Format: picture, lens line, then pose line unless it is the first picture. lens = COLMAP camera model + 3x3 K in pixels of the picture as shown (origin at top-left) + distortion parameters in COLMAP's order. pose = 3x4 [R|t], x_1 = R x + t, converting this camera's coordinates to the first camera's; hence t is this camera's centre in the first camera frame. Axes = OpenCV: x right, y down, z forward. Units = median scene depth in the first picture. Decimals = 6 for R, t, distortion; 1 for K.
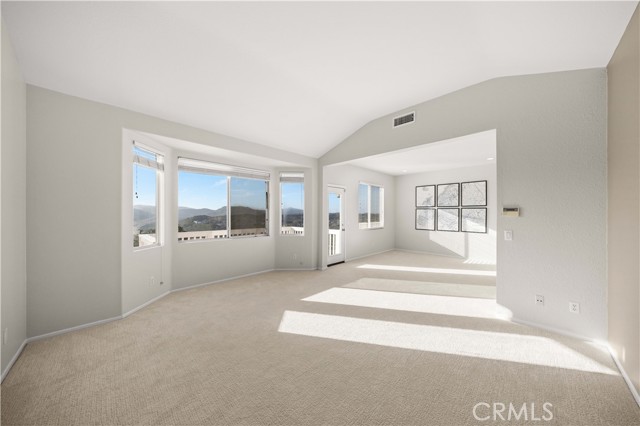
lens RADIAL K [[217.8, 0, 320.0], [0, 217.8, 213.0], [0, 0, 1]] dist [0.018664, 0.000037]
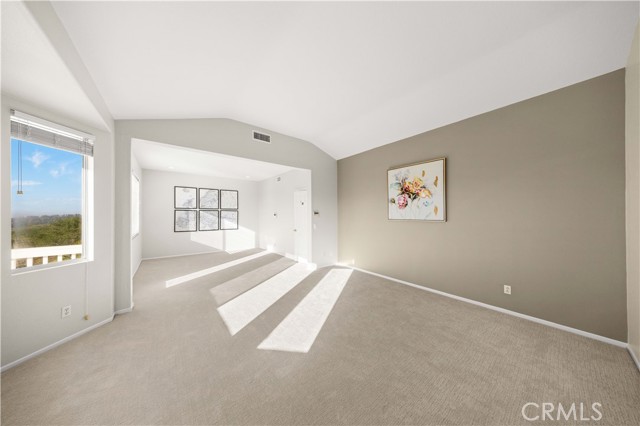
lens RADIAL K [[194.2, 0, 320.0], [0, 194.2, 213.0], [0, 0, 1]] dist [-0.000095, -0.000014]
pose [[0.091320, 0.006250, 0.995802, -0.380818], [-0.000167, 0.999980, -0.006261, -0.001587], [-0.995822, 0.000405, 0.091319, 0.347877]]
